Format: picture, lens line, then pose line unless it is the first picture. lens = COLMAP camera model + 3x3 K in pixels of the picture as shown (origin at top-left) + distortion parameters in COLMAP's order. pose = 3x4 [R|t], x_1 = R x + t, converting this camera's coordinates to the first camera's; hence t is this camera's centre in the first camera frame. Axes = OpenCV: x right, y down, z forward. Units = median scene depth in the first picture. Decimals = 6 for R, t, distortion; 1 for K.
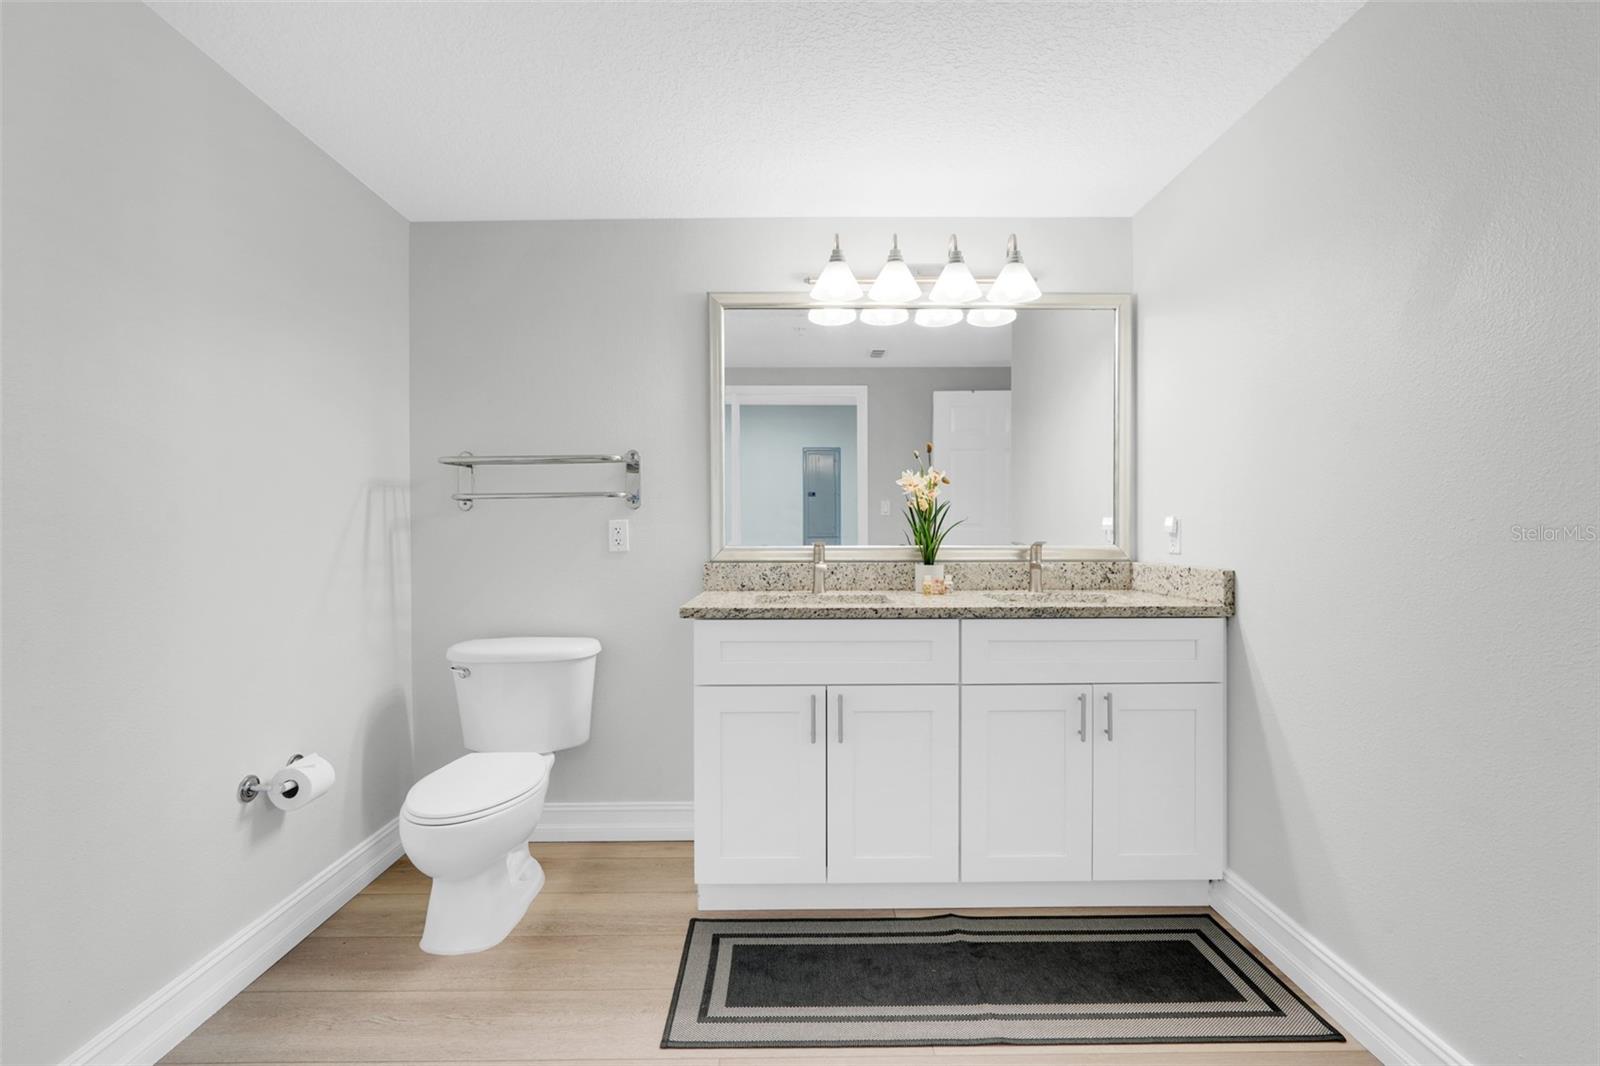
lens RADIAL K [[687.6, 0, 800.0], [0, 687.6, 533.0], [0, 0, 1]] dist [-0.015854, -0.000200]
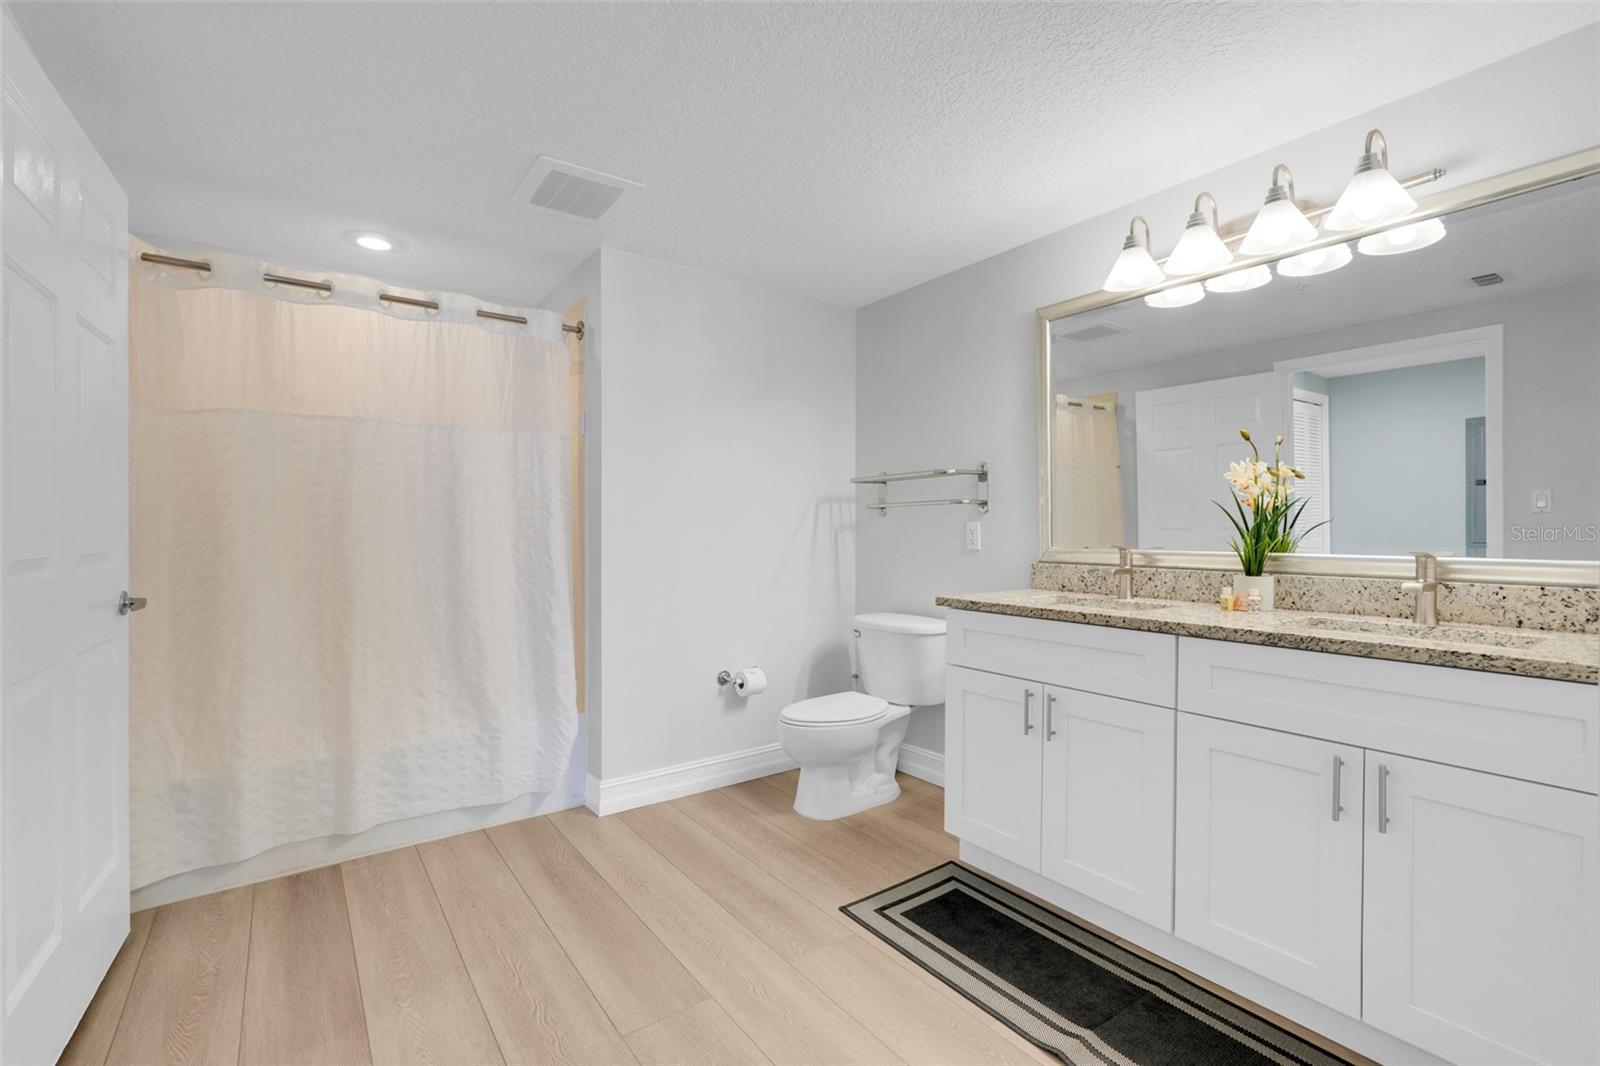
lens RADIAL K [[701.4, 0, 797.0], [0, 701.4, 534.1], [0, 0, 1]] dist [-0.013780, 0.006205]
pose [[0.587369, 0.009112, -0.809268, 0.560312], [-0.006005, 0.999958, 0.006901, -0.006710], [0.809297, 0.000806, 0.587399, 0.065004]]
